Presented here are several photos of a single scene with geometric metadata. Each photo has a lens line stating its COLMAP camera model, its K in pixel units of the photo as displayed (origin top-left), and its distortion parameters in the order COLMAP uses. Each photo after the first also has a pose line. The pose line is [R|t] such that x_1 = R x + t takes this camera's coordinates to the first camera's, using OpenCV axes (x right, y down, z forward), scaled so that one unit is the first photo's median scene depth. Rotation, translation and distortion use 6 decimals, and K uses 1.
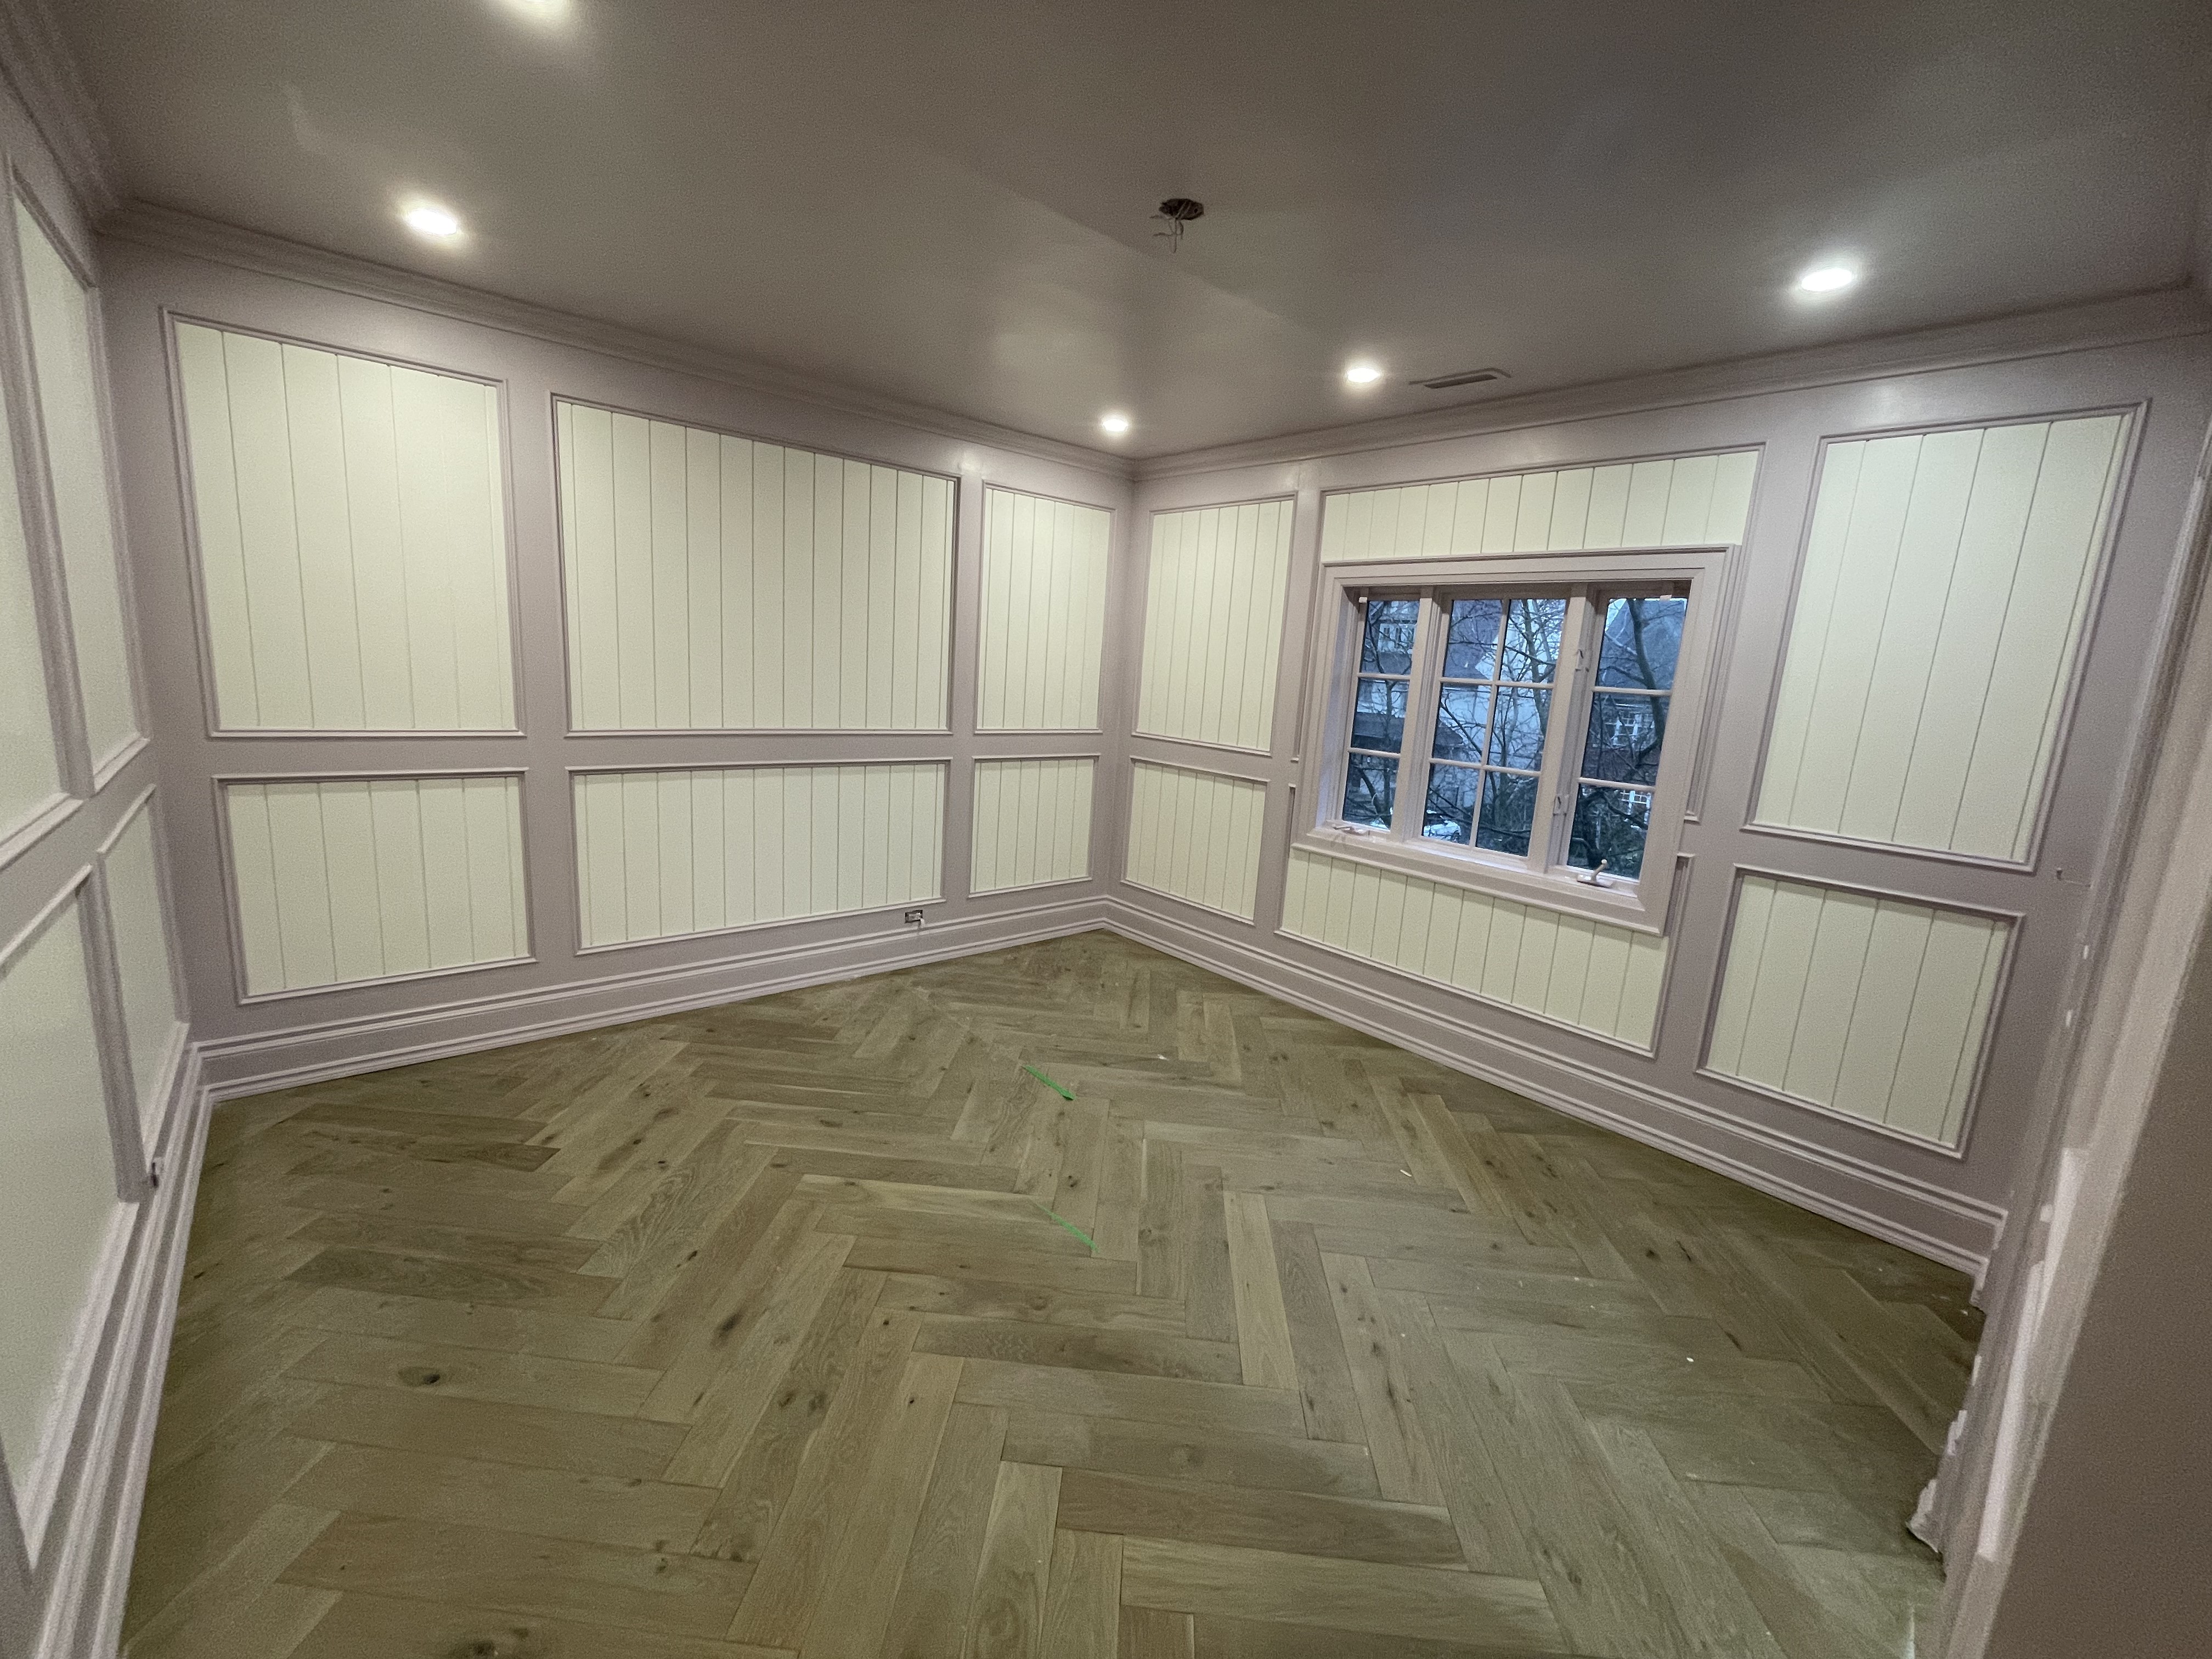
lens RADIAL K [[894.3, 0, 1099.1], [0, 894.3, 824.4], [0, 0, 1]] dist [0.003871, 0.000742]
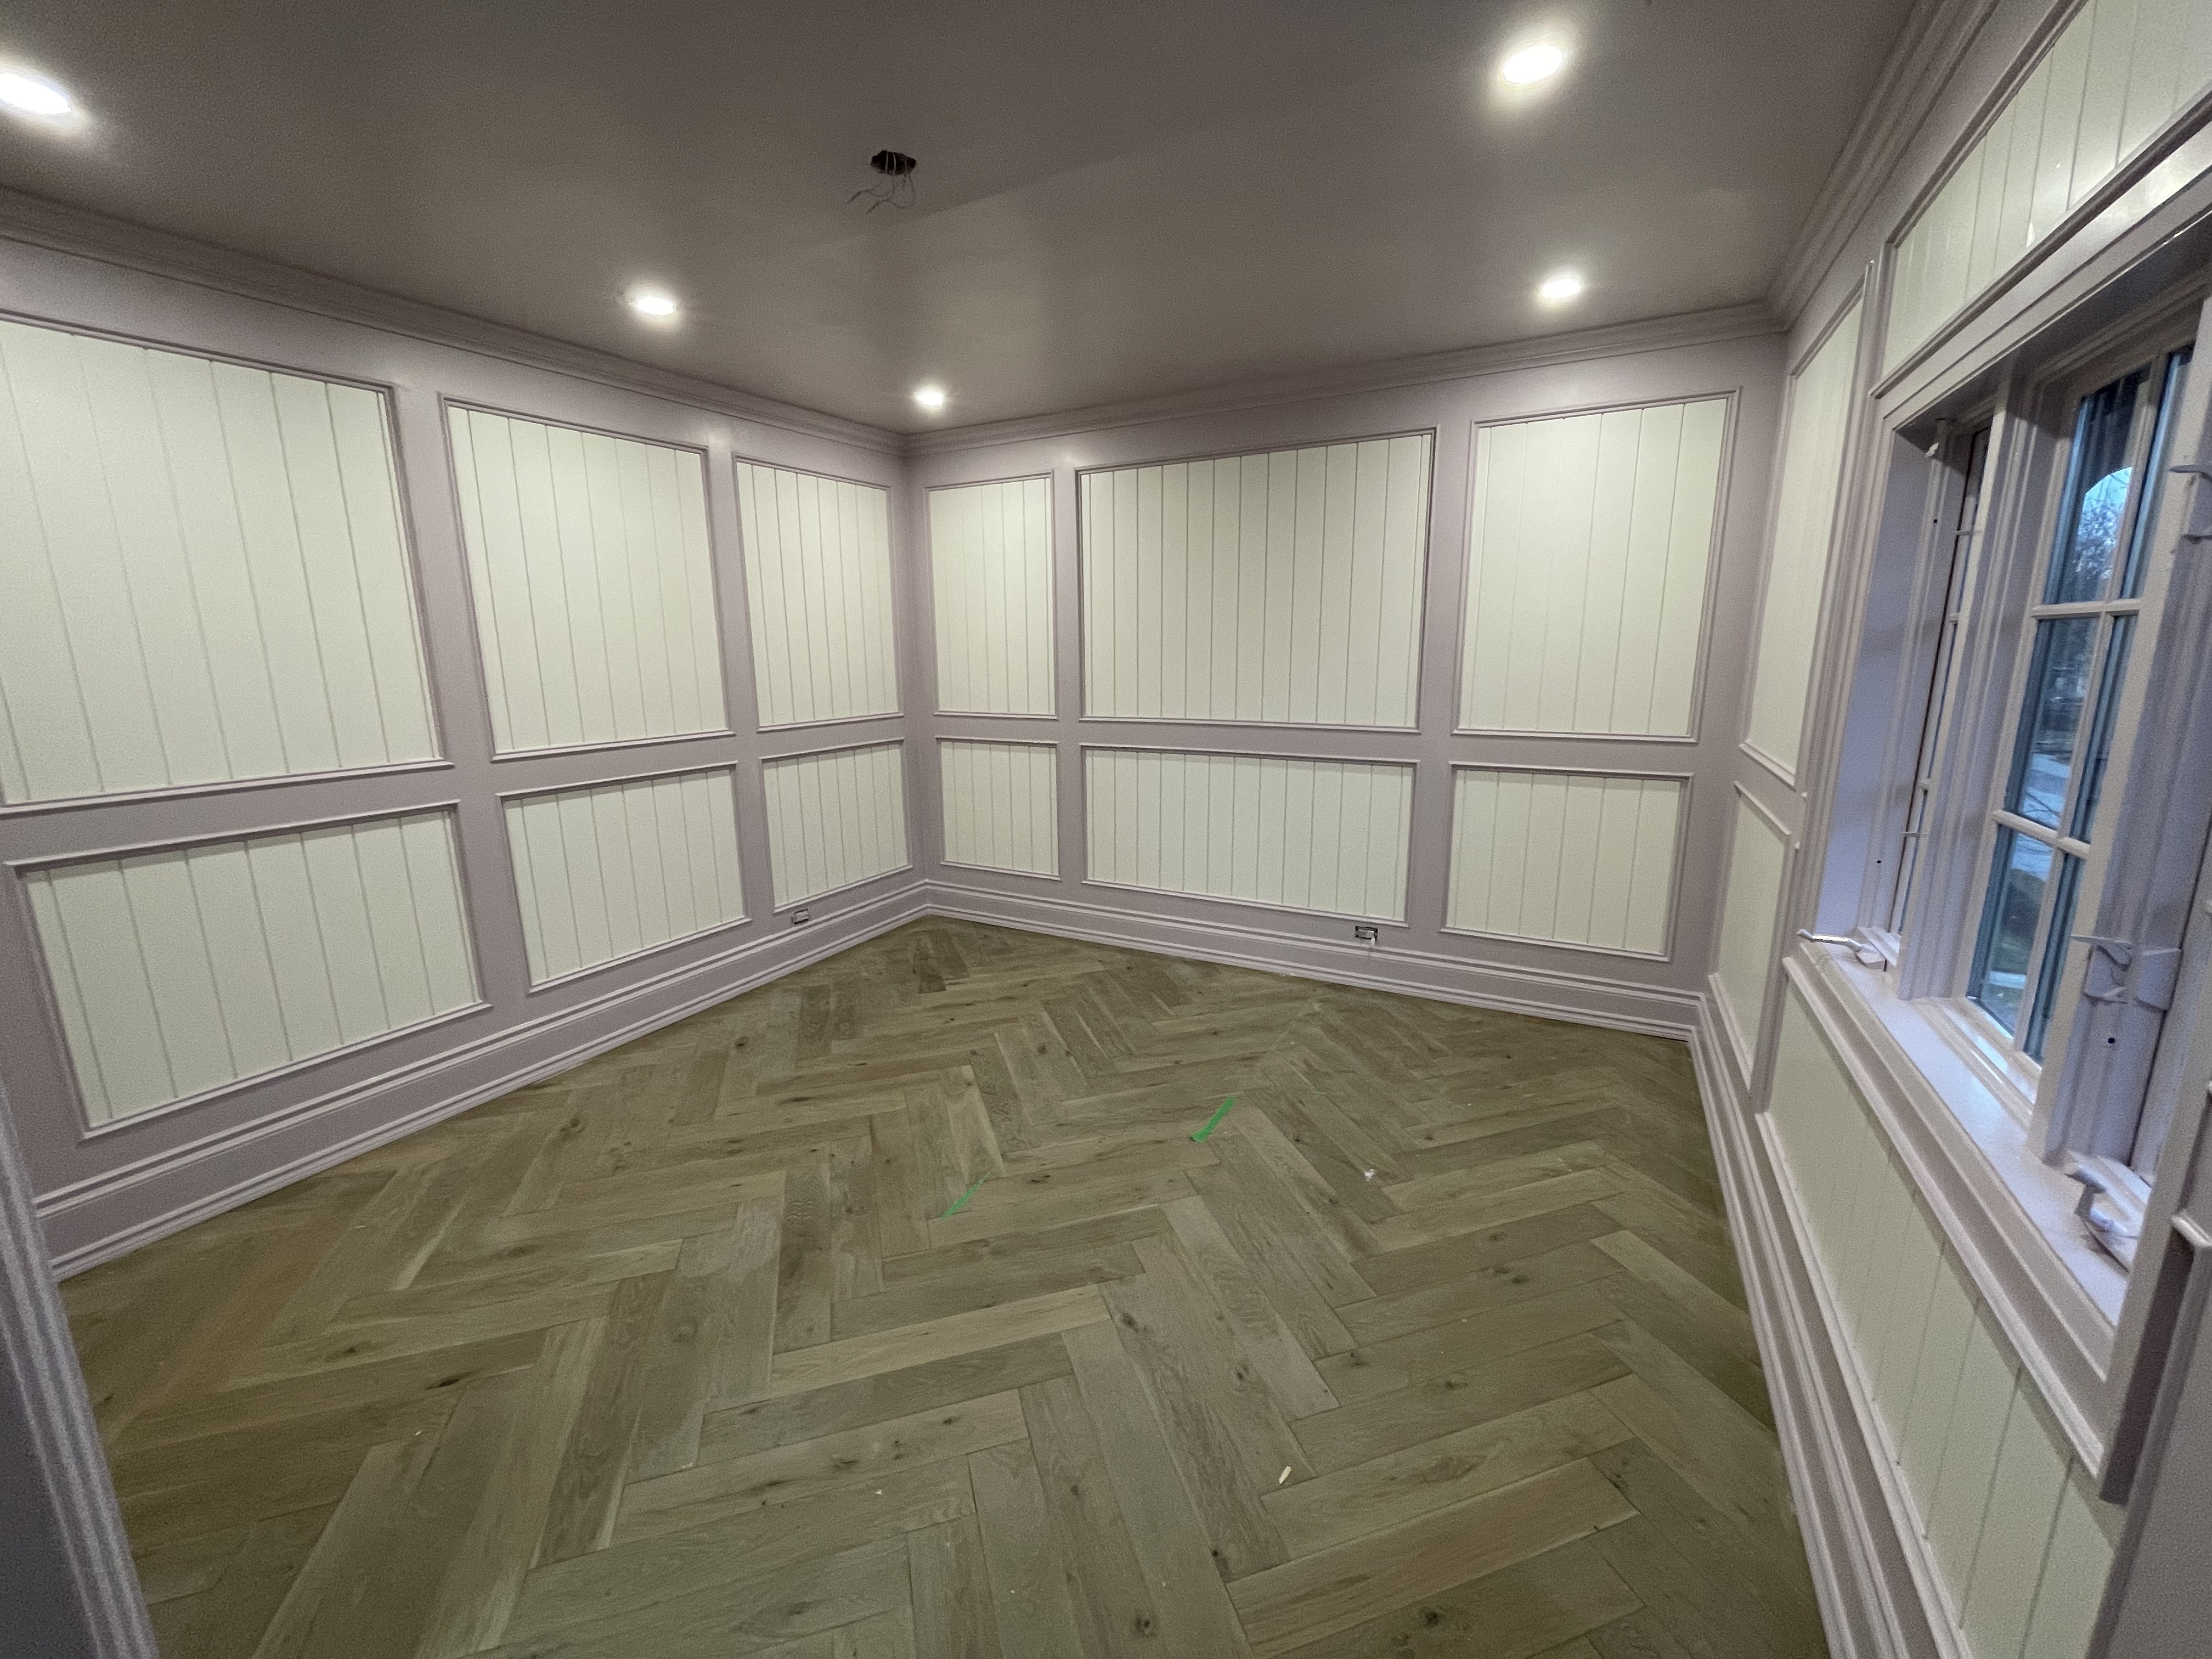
lens RADIAL K [[894.3, 0, 1121.7], [0, 894.3, 822.6], [0, 0, 1]] dist [0.003871, 0.000742]
pose [[0.360159, 0.120316, -0.925100, 0.667166], [-0.136393, 0.987784, 0.075368, -0.052724], [0.922867, 0.099032, 0.372169, 0.535828]]
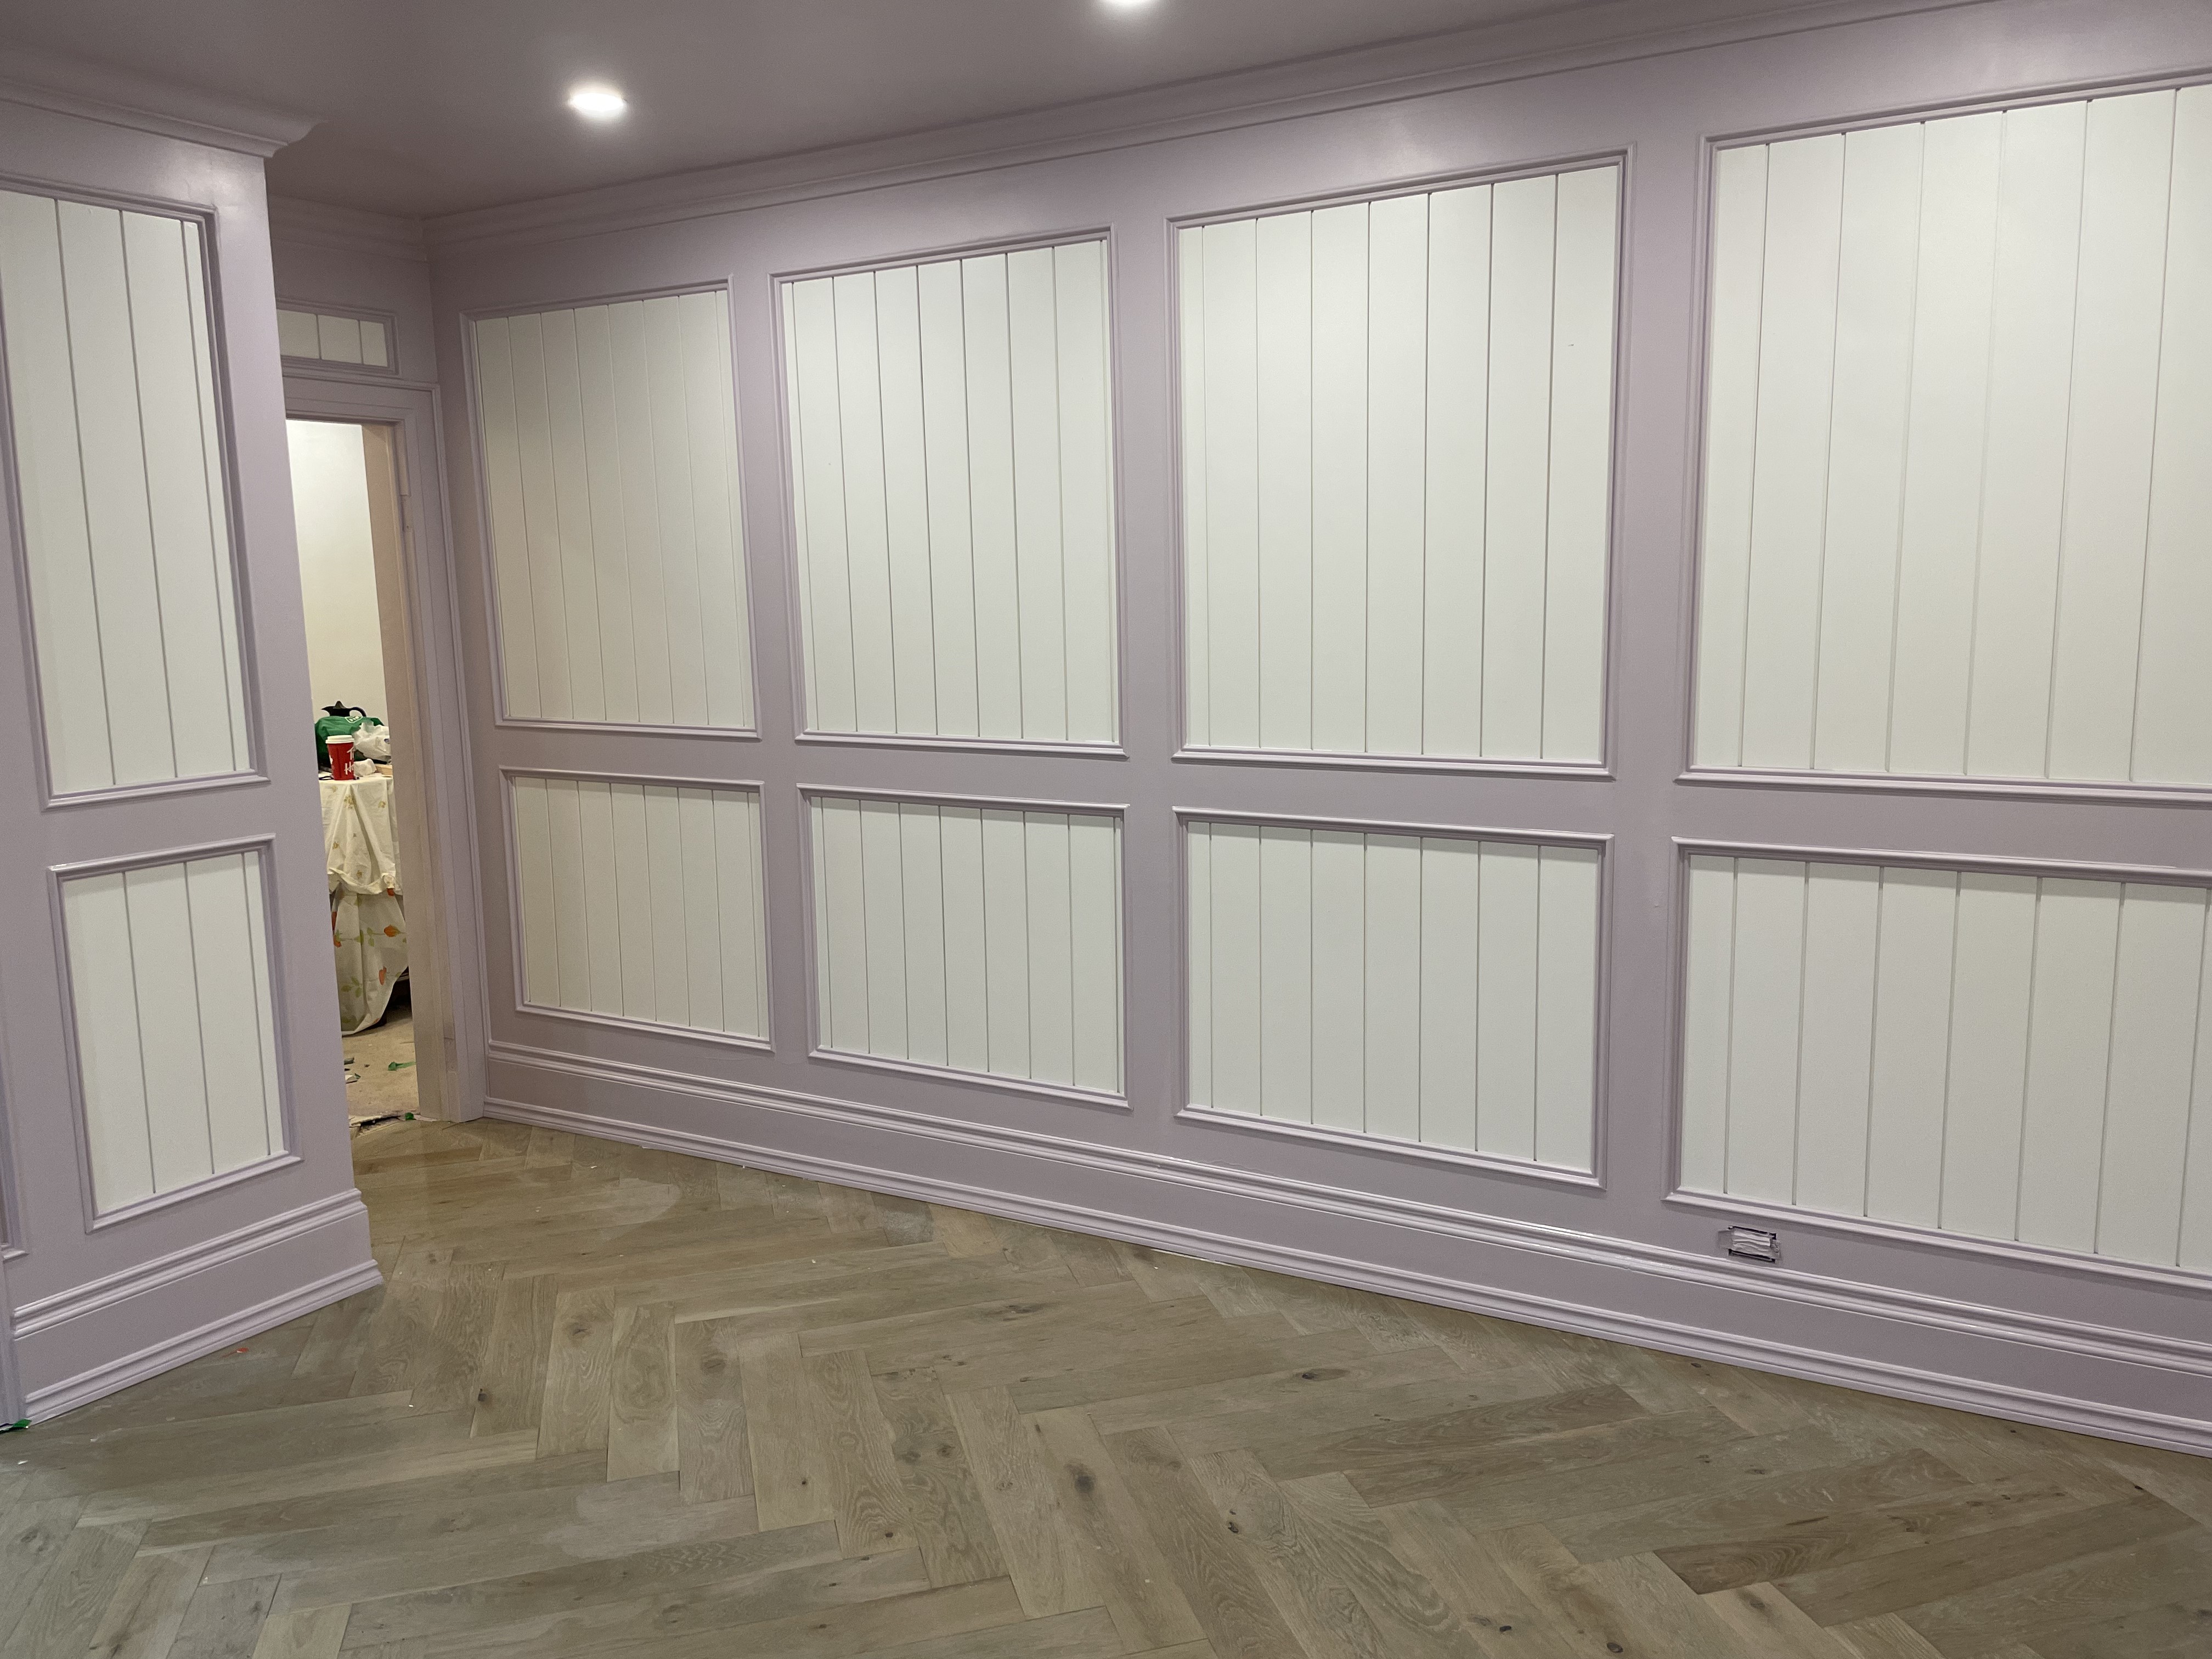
lens RADIAL K [[1623.8, 0, 1107.2], [0, 1623.8, 829.4], [0, 0, 1]] dist [0.031292, 0.008161]
pose [[-0.939925, -0.002084, -0.341374, 0.025012], [-0.106147, 0.952198, 0.286446, -0.217364], [0.324459, 0.305473, -0.895217, 1.240045]]
